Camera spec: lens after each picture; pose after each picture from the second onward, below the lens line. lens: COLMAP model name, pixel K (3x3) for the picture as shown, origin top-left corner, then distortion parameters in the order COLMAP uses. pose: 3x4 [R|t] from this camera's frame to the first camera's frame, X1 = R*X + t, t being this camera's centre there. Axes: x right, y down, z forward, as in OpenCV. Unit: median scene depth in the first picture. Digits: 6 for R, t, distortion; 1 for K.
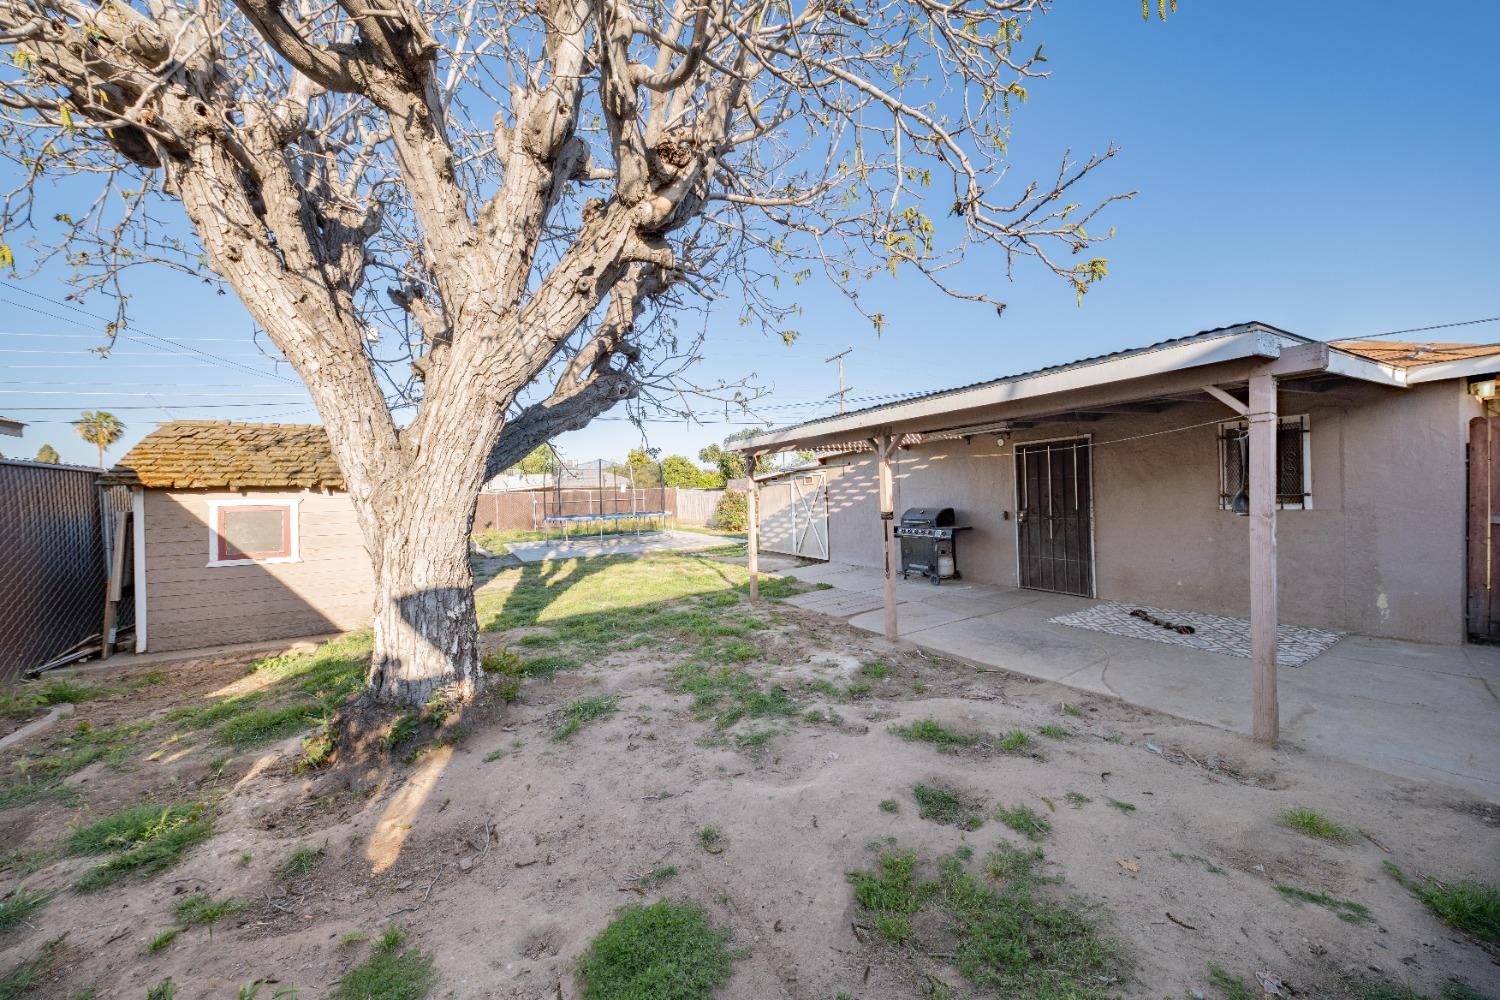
lens RADIAL K [[530.6, 0, 744.3], [0, 530.6, 495.2], [0, 0, 1]] dist [0.000887, -0.000118]
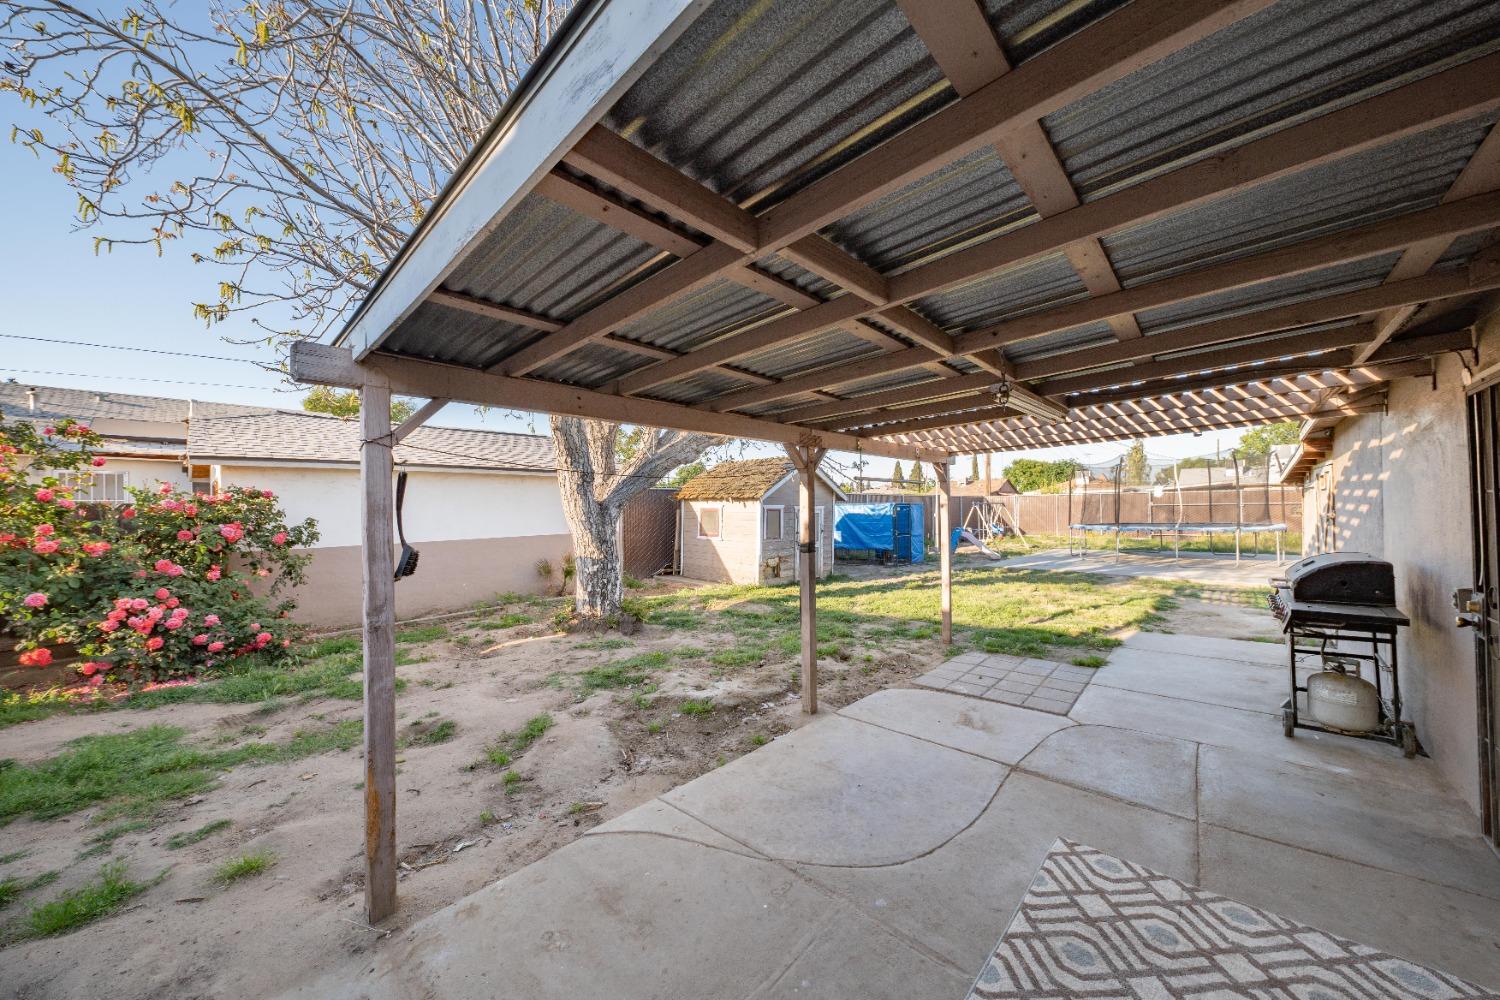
lens RADIAL K [[530.6, 0, 744.3], [0, 530.6, 495.2], [0, 0, 1]] dist [0.000887, -0.000118]
pose [[0.262091, 0.005804, -0.965026, 1.196479], [0.007353, 0.999941, 0.008011, -0.048434], [0.965015, -0.009195, 0.262033, 0.865660]]
